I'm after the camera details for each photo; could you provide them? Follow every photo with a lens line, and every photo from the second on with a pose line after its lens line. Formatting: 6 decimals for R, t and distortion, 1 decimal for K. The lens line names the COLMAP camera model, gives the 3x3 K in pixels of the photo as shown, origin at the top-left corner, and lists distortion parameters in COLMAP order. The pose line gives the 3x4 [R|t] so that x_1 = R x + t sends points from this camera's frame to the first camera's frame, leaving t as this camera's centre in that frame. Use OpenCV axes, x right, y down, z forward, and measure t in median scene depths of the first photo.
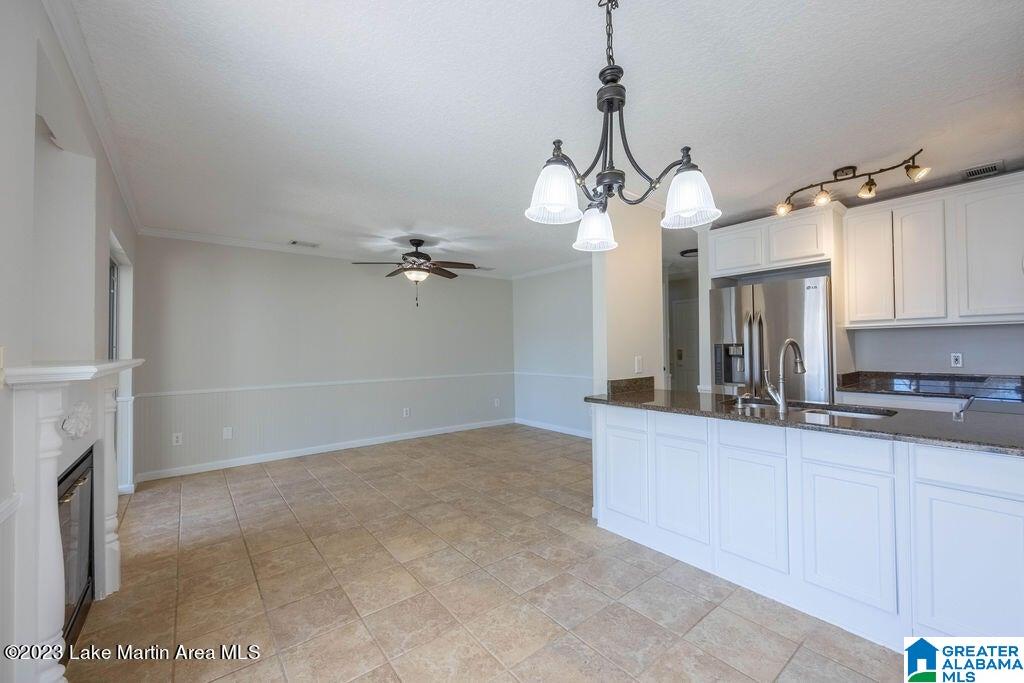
lens RADIAL K [[404.3, 0, 509.2], [0, 404.3, 336.8], [0, 0, 1]] dist [-0.000133, -0.000035]
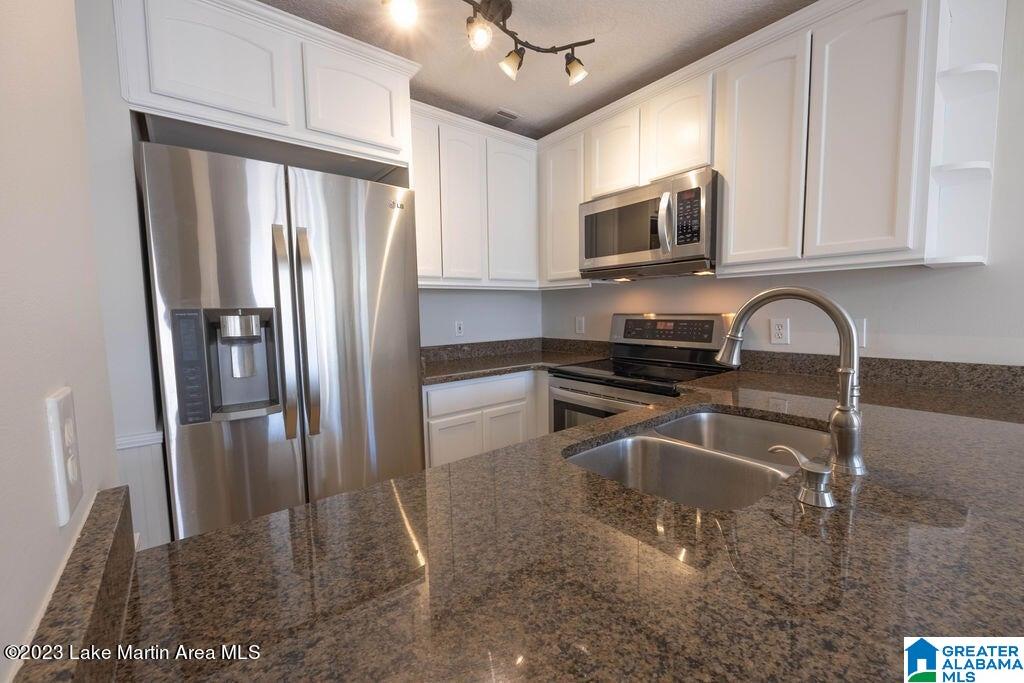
lens RADIAL K [[413.7, 0, 525.3], [0, 413.7, 342.9], [0, 0, 1]] dist [0.000788, 0.000020]
pose [[-0.019604, -0.075408, 0.996960, 0.233898], [-0.009275, 0.997122, 0.075238, 0.025889], [-0.999765, -0.007771, -0.020247, 1.114982]]
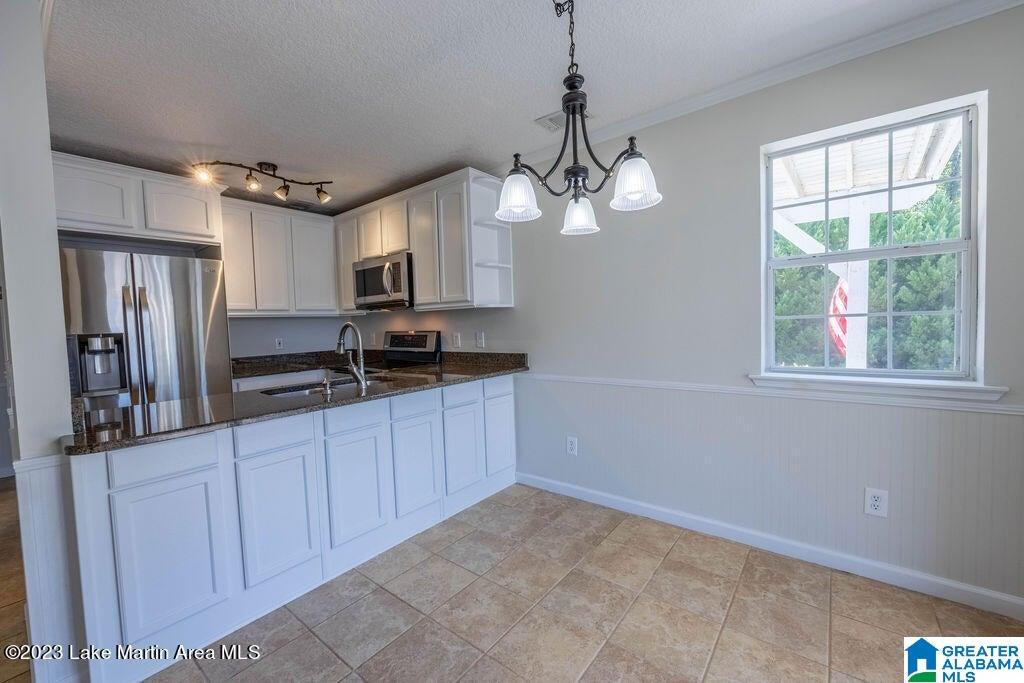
lens RADIAL K [[407.2, 0, 515.4], [0, 407.2, 343.6], [0, 0, 1]] dist [0.000153, -0.000126]
pose [[-0.226279, -0.036944, 0.973362, -0.421872], [0.006329, 0.999204, 0.039396, 0.015608], [-0.974042, 0.015074, -0.225865, 0.712620]]
